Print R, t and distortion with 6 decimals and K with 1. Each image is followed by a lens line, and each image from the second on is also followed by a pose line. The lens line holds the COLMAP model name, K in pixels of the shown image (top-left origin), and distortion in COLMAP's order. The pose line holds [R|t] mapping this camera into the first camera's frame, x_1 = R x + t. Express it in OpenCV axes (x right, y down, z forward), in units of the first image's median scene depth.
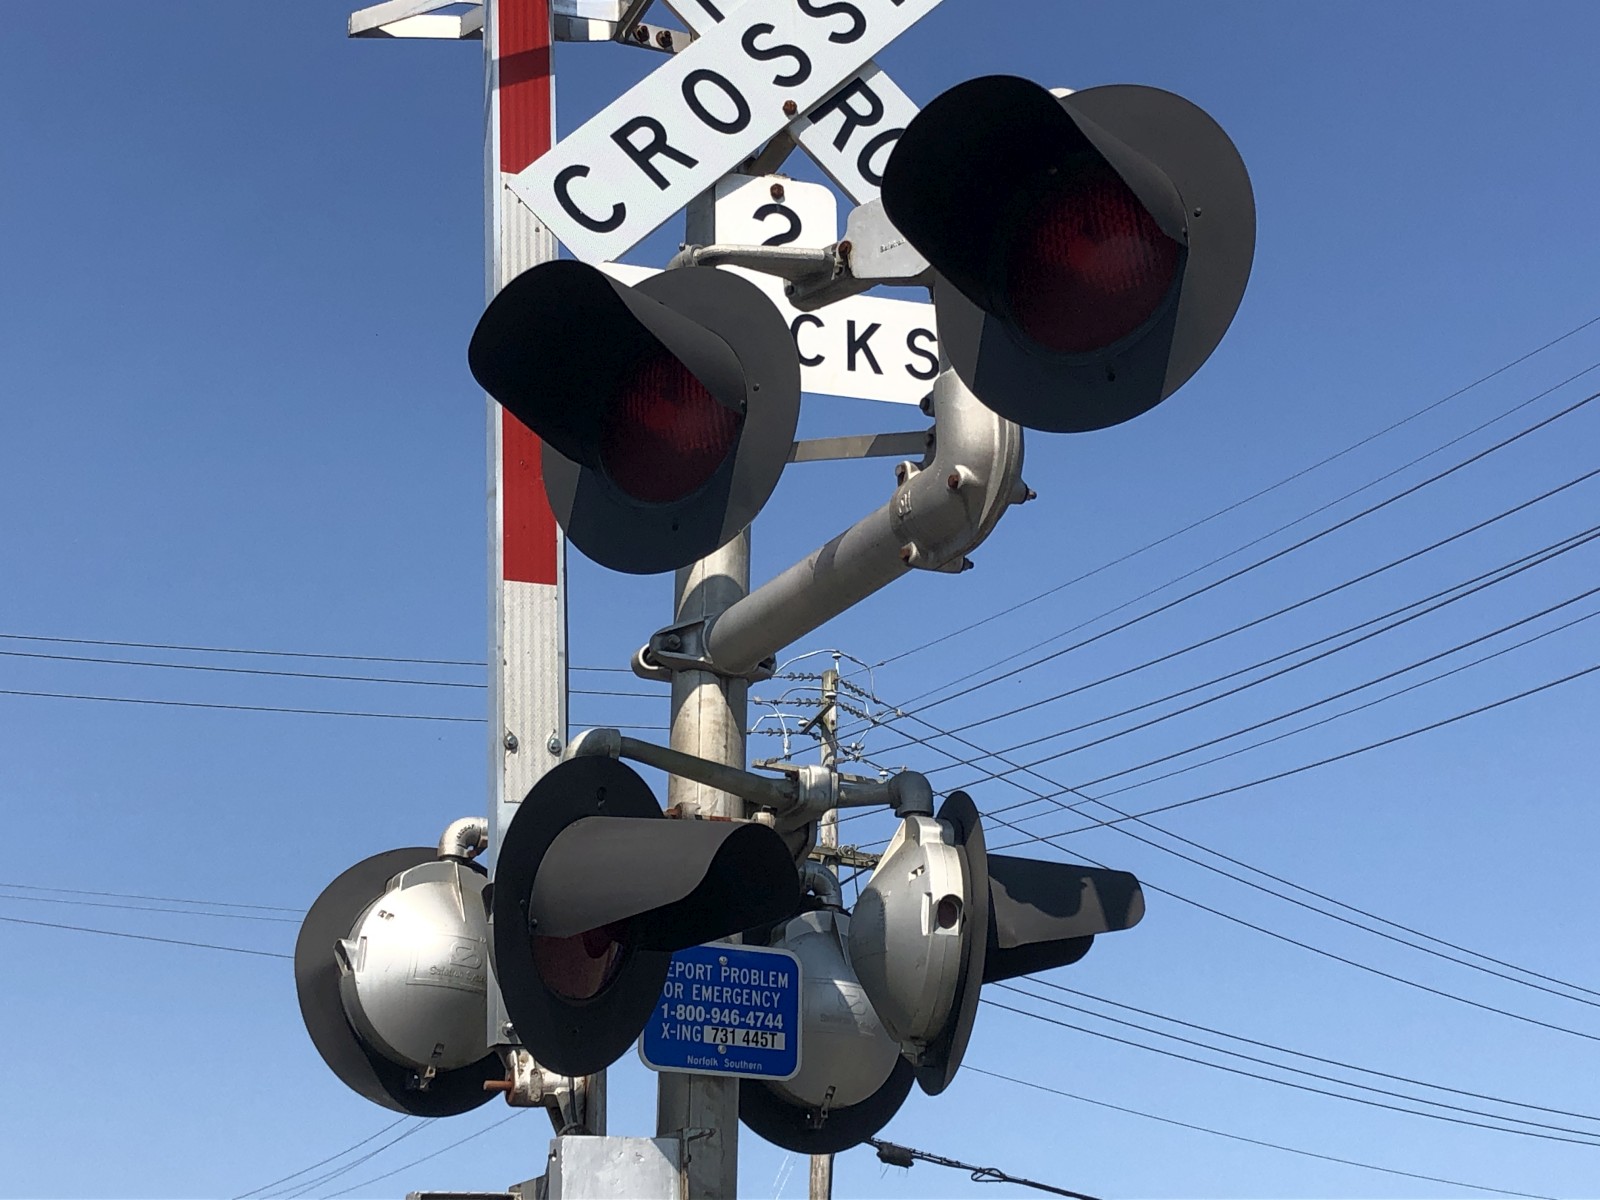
lens RADIAL K [[2342.8, 0, 800.0], [0, 2342.8, 600.0], [0, 0, 1]] dist [0.179610, -0.002802]
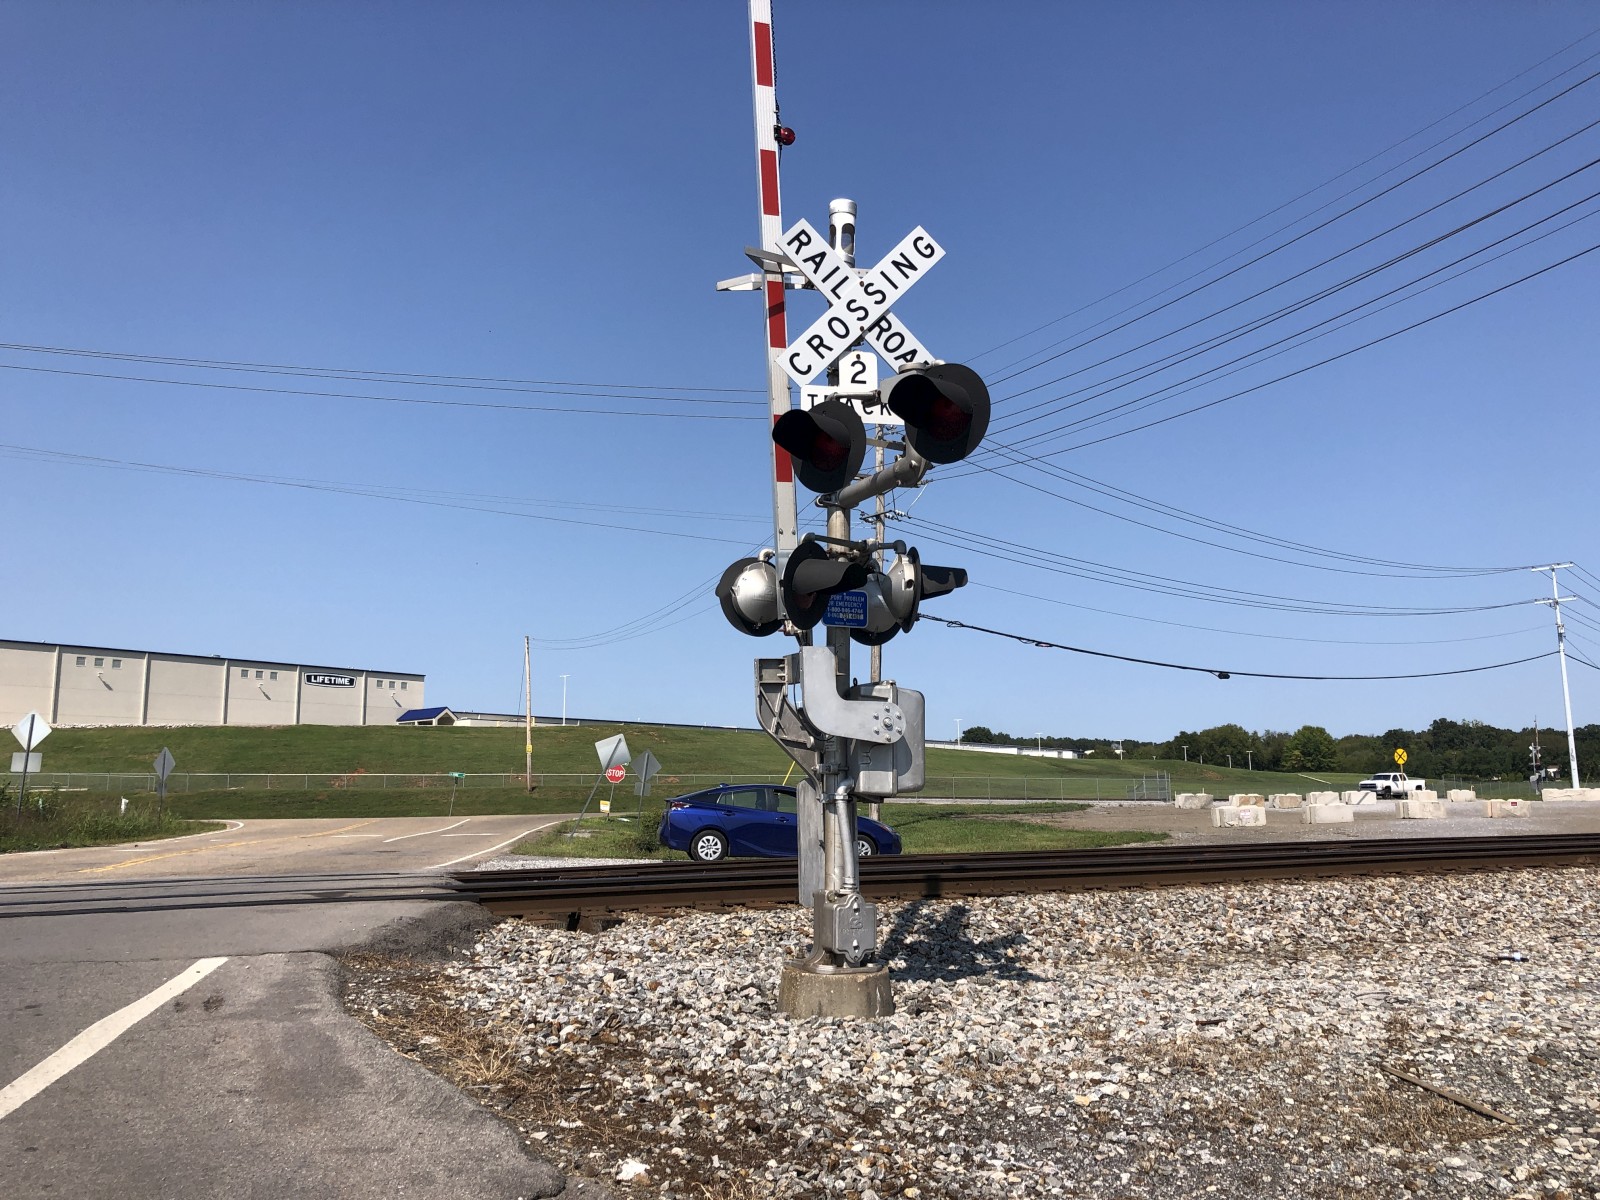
lens RADIAL K [[1300.4, 0, 800.0], [0, 1300.4, 600.0], [0, 0, 1]] dist [0.129801, -0.275967]
pose [[0.998638, -0.011505, -0.050889, -0.002178], [0.022670, 0.974180, 0.224632, -0.252969], [0.046990, -0.225480, 0.973114, -0.807447]]
